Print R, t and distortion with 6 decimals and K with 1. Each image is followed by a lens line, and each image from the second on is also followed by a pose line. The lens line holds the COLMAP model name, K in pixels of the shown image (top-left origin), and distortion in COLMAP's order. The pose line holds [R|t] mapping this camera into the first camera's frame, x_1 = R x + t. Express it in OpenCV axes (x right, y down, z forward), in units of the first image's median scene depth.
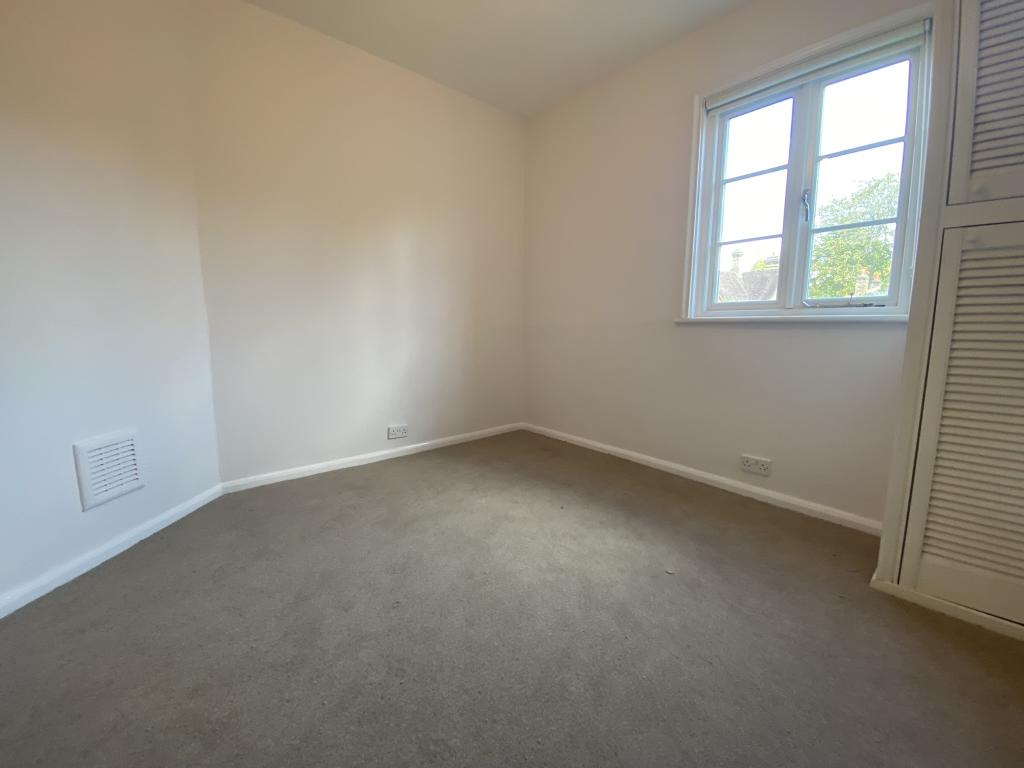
lens RADIAL K [[414.8, 0, 512.0], [0, 414.8, 384.0], [0, 0, 1]] dist [0.019628, -0.019022]
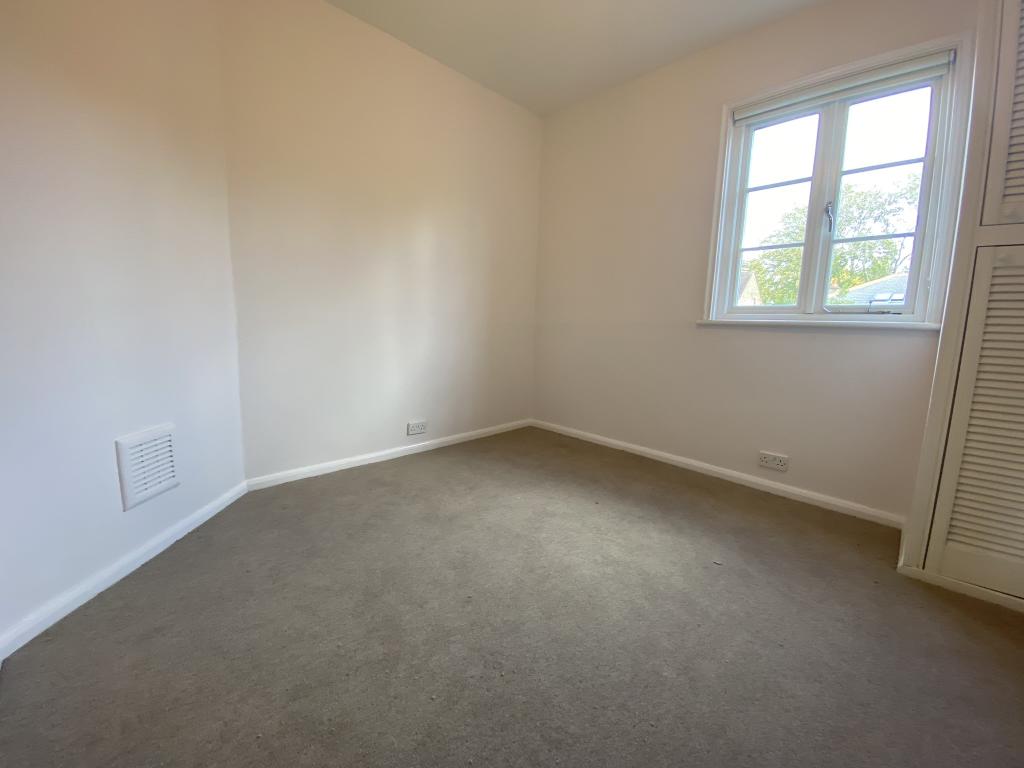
lens RADIAL K [[414.8, 0, 512.0], [0, 414.8, 384.0], [0, 0, 1]] dist [0.019628, -0.019022]
pose [[0.997464, 0.012010, 0.070155, -0.195977], [-0.012719, 0.999872, 0.009672, -0.003225], [-0.070030, -0.010540, 0.997489, -0.007093]]
